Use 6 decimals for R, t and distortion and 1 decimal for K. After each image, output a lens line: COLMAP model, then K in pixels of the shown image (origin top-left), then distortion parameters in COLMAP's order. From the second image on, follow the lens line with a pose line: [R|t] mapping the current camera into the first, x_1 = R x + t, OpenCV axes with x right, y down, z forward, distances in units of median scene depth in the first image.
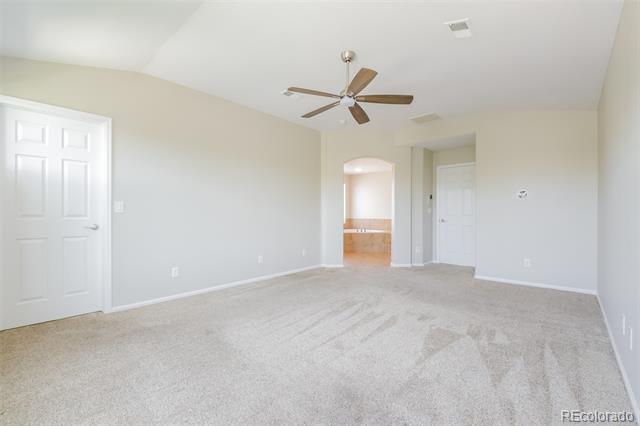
lens RADIAL K [[276.5, 0, 318.2], [0, 276.5, 213.4], [0, 0, 1]] dist [-0.000677, -0.000208]
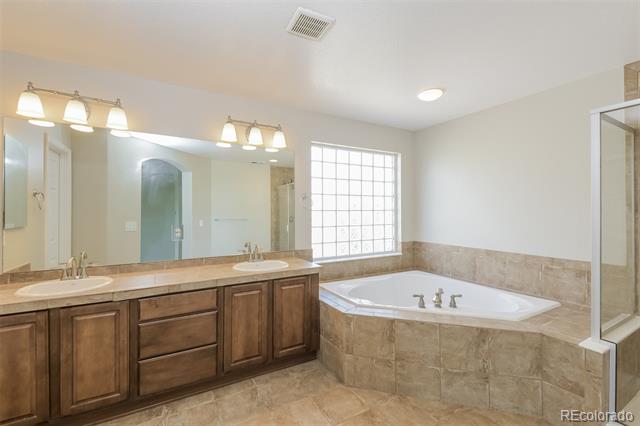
lens RADIAL K [[276.5, 0, 318.2], [0, 276.5, 213.4], [0, 0, 1]] dist [-0.000677, -0.000208]
pose [[0.945827, 0.000671, -0.324670, 0.117793], [0.002385, 0.999957, 0.009014, -0.027464], [0.324662, -0.009300, 0.945784, 0.623780]]
